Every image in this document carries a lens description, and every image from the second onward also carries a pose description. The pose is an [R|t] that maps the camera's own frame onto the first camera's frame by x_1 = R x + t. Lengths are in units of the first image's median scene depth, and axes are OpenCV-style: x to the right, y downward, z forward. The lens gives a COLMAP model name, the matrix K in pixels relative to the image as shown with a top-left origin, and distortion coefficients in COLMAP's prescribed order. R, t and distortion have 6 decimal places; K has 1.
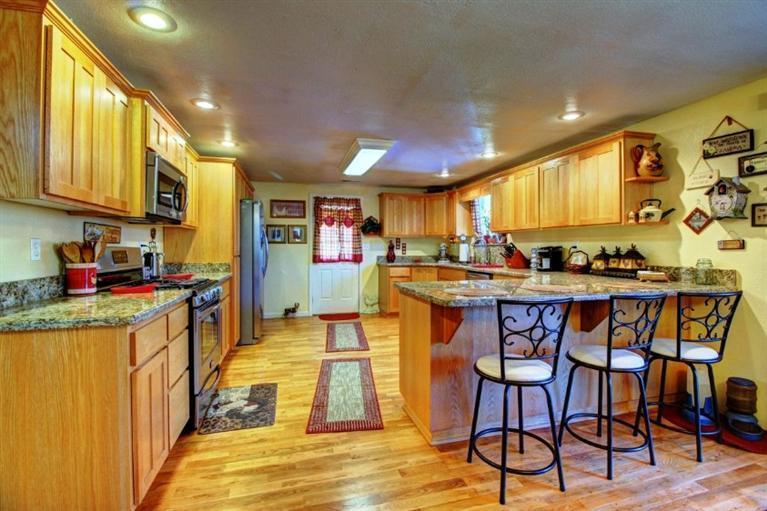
lens RADIAL K [[353.2, 0, 387.9], [0, 353.2, 250.8], [0, 0, 1]] dist [0.001991, -0.014669]
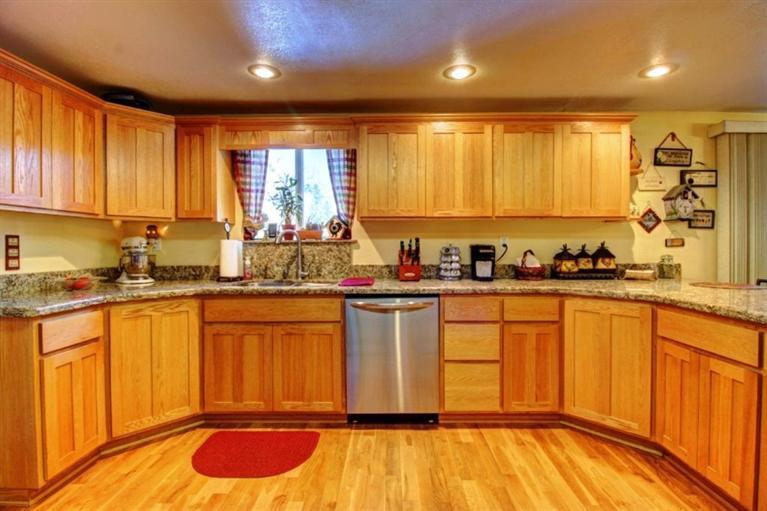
lens RADIAL K [[353.2, 0, 387.9], [0, 353.2, 250.8], [0, 0, 1]] dist [0.001991, -0.014669]
pose [[0.276207, -0.012673, 0.961015, -0.287228], [0.014453, 0.999855, 0.009031, -0.009668], [-0.960990, 0.011395, 0.276350, 1.072956]]
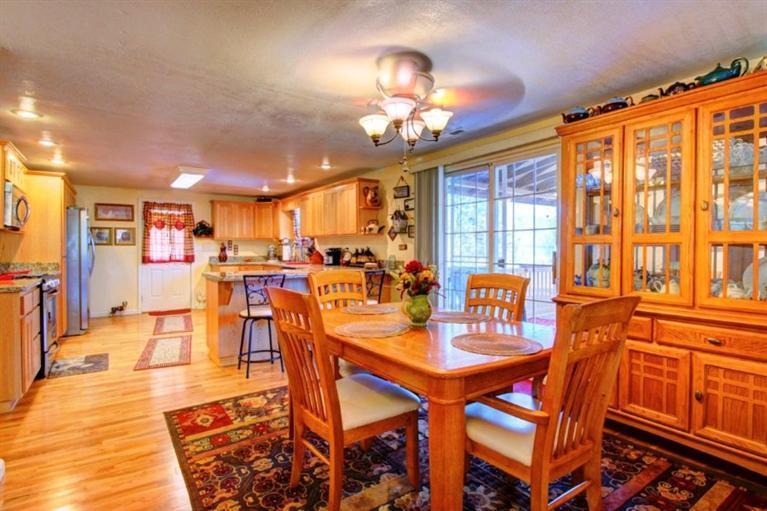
lens RADIAL K [[391.8, 0, 388.7], [0, 391.8, 251.0], [0, 0, 1]] dist [0.002516, -0.013504]
pose [[0.941339, -0.003695, 0.337441, 0.149564], [0.004749, 0.999986, -0.002299, 0.004900], [-0.337428, 0.003767, 0.941344, -0.602791]]
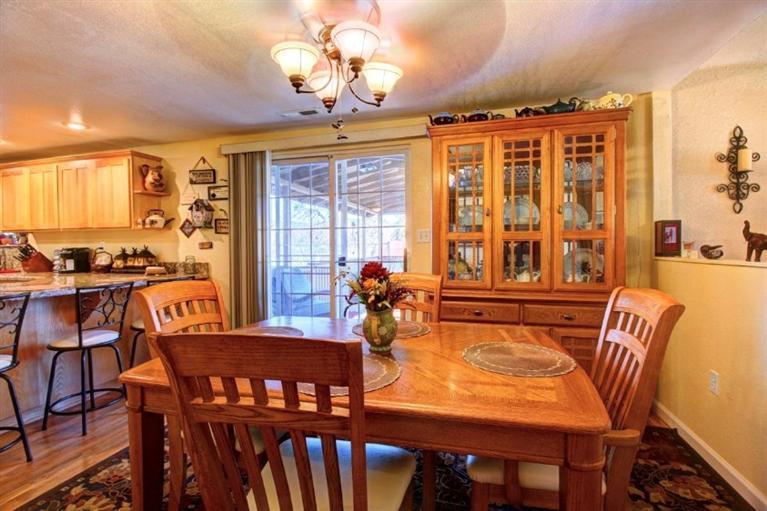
lens RADIAL K [[353.2, 0, 387.9], [0, 353.2, 250.8], [0, 0, 1]] dist [0.001991, -0.014669]
pose [[0.504449, -0.016496, 0.863284, 0.060028], [0.017677, 0.999805, 0.008776, 0.003466], [-0.863260, 0.010834, 0.504643, -0.272361]]
